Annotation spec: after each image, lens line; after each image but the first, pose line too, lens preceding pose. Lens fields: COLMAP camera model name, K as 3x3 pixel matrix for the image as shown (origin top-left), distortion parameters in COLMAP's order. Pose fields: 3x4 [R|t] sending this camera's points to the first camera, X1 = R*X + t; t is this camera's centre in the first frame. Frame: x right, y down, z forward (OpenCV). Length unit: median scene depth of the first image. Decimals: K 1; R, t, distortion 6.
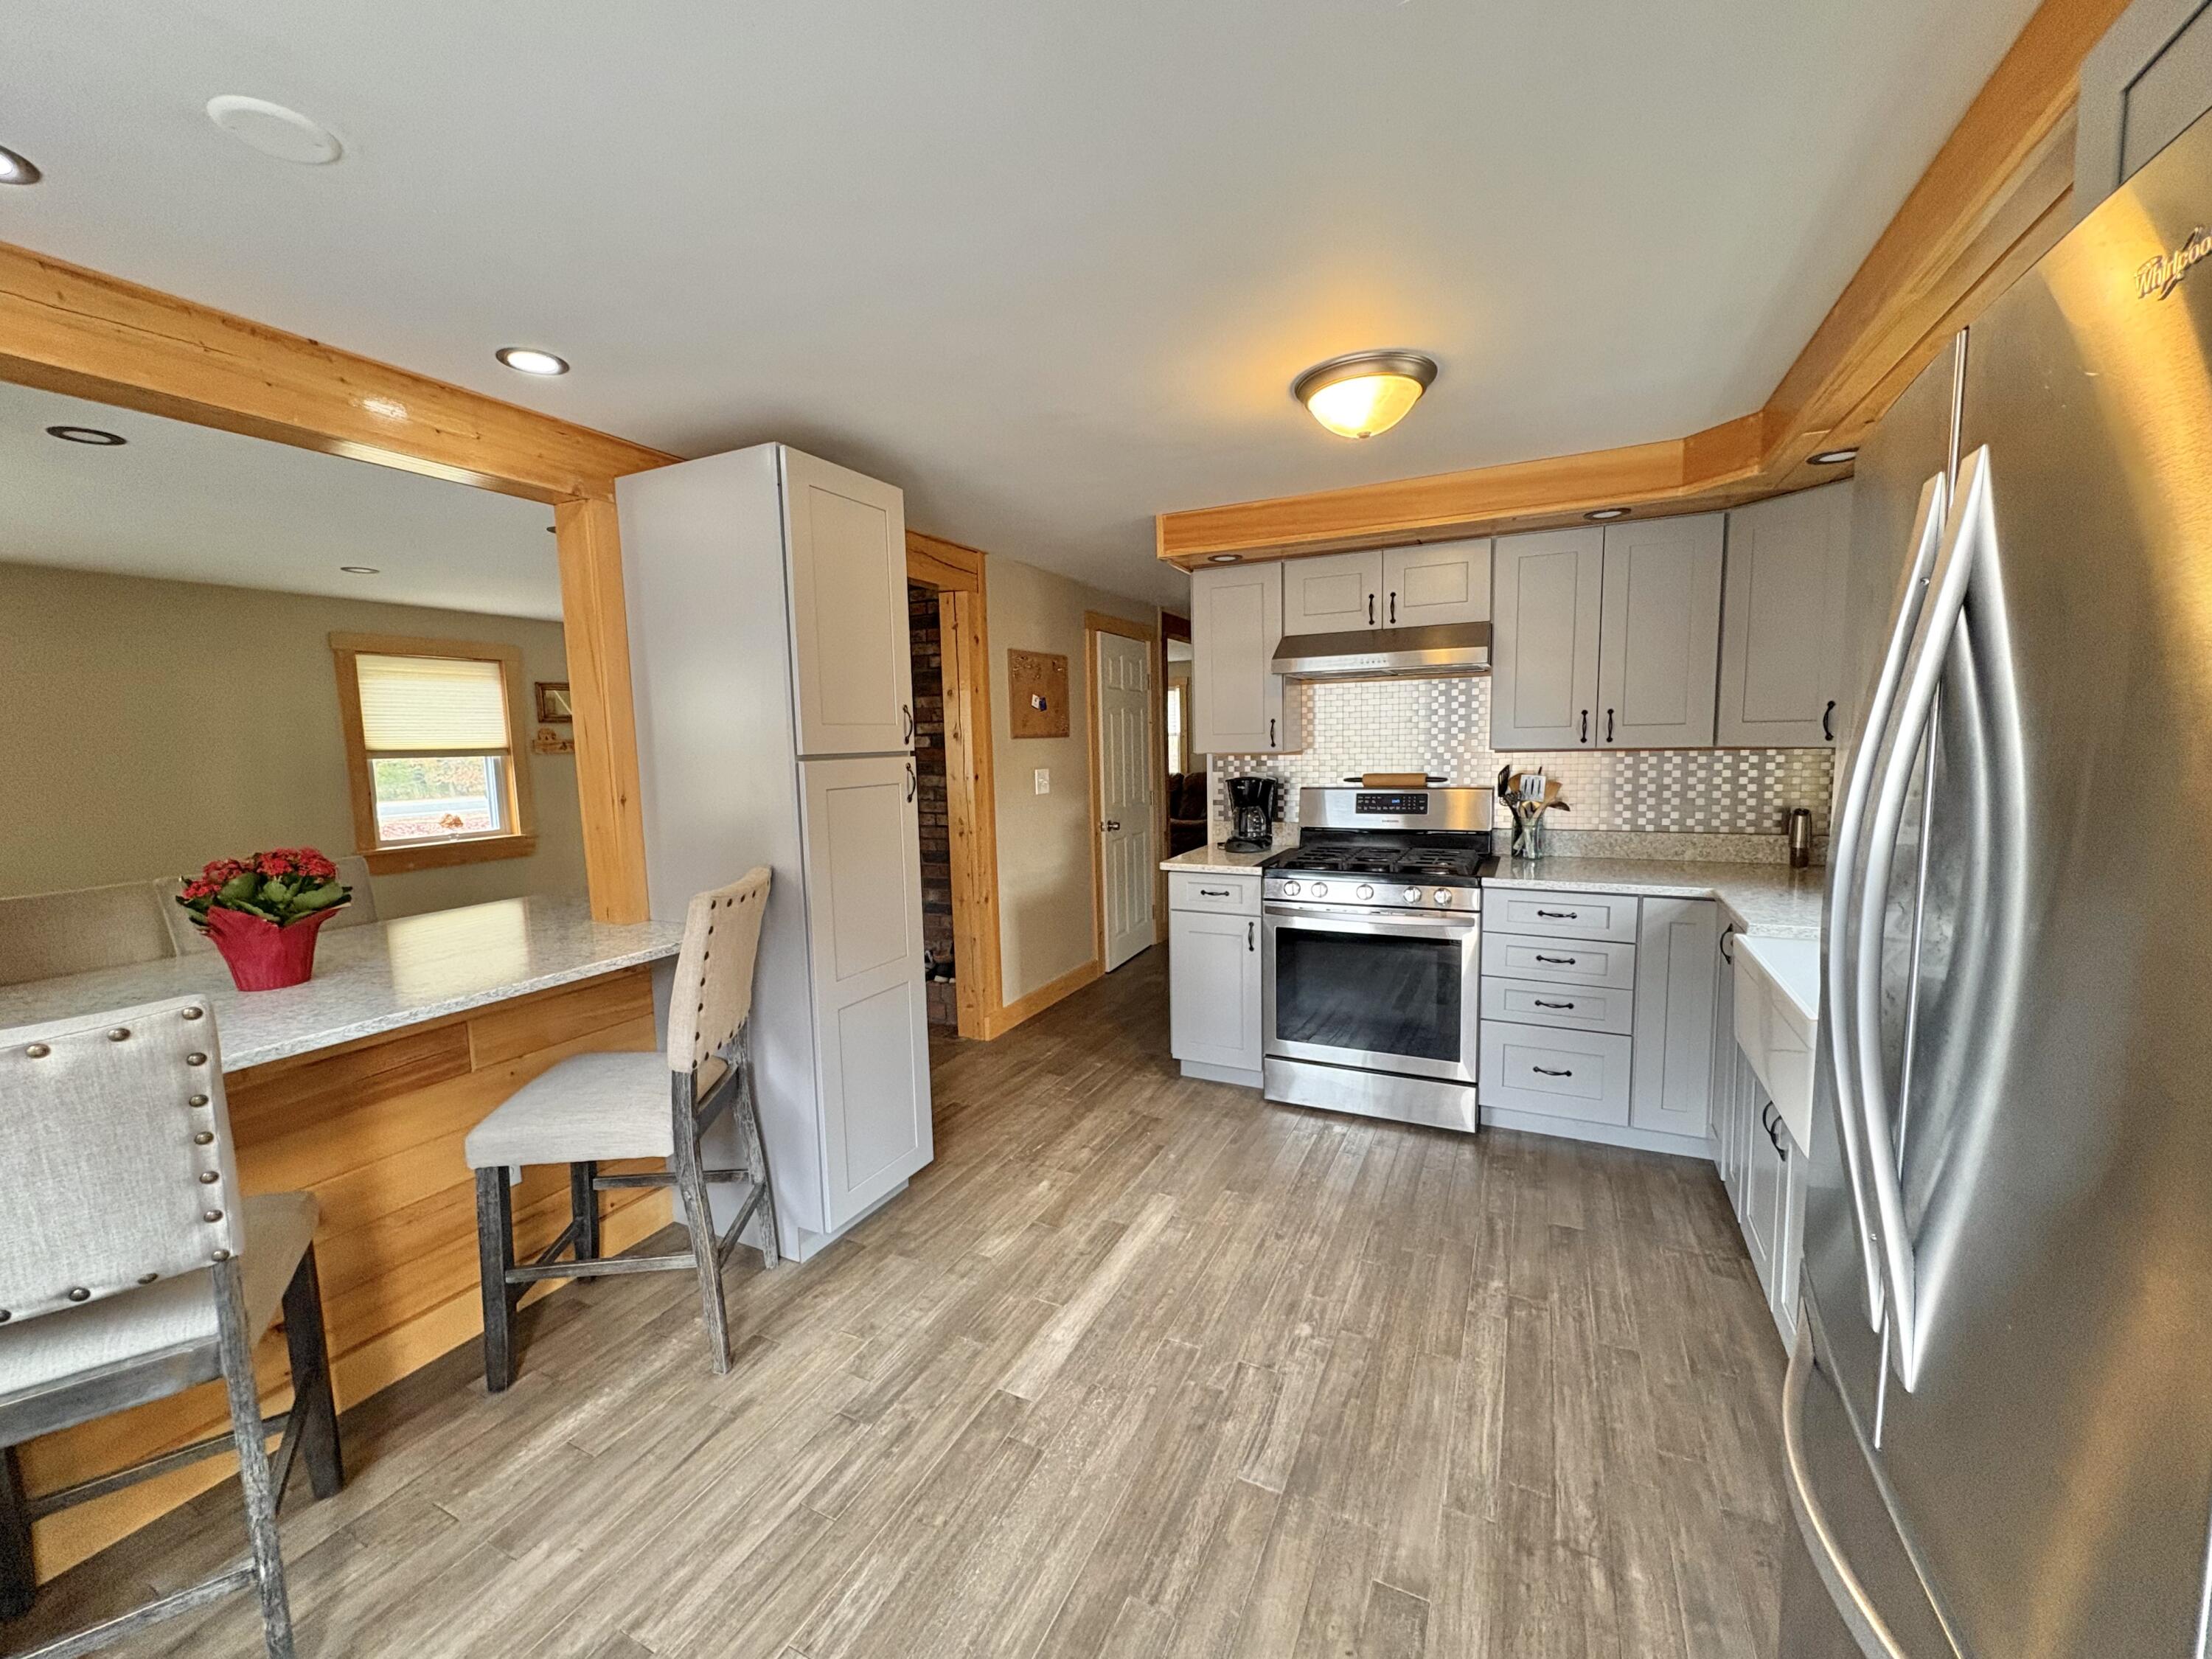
lens RADIAL K [[881.2, 0, 1106.0], [0, 881.2, 829.5], [0, 0, 1]] dist [-0.001021, 0.000430]
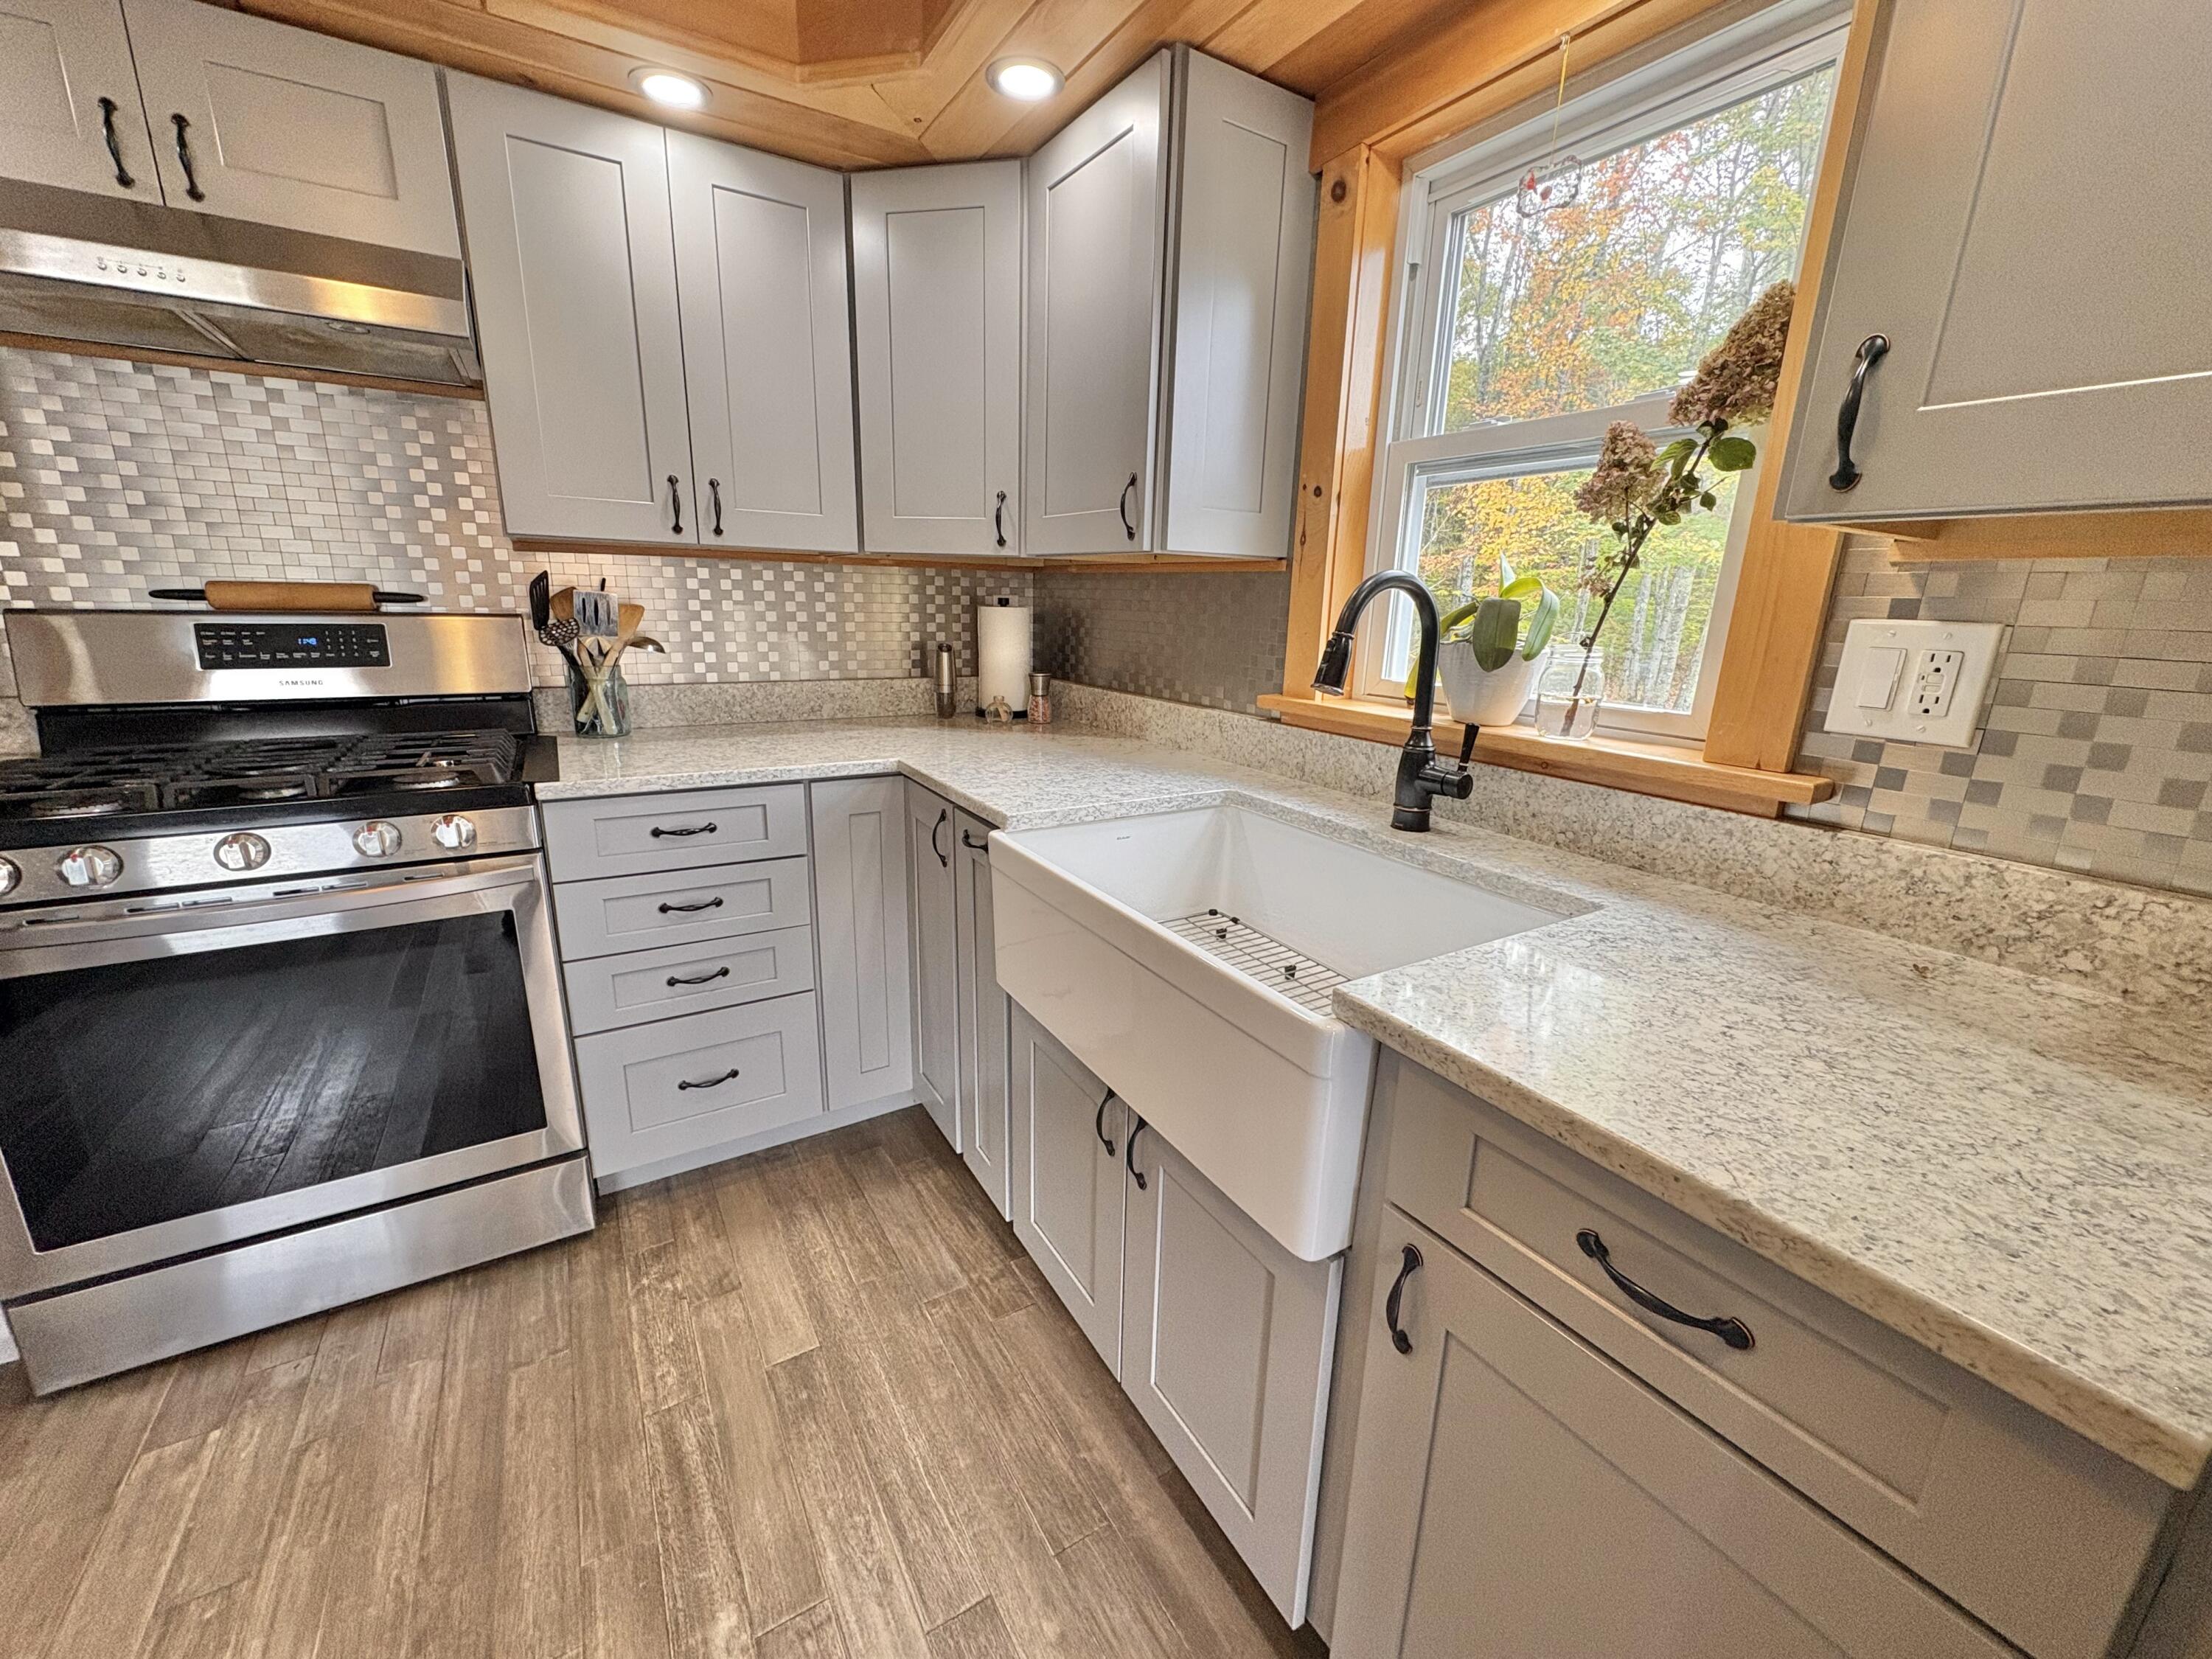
lens RADIAL K [[881.2, 0, 1106.0], [0, 881.2, 829.5], [0, 0, 1]] dist [-0.001021, 0.000430]
pose [[0.533729, -0.183232, 0.825566, 0.156230], [0.045766, 0.981072, 0.188158, -0.001522], [-0.844416, -0.062642, 0.532012, 0.395140]]
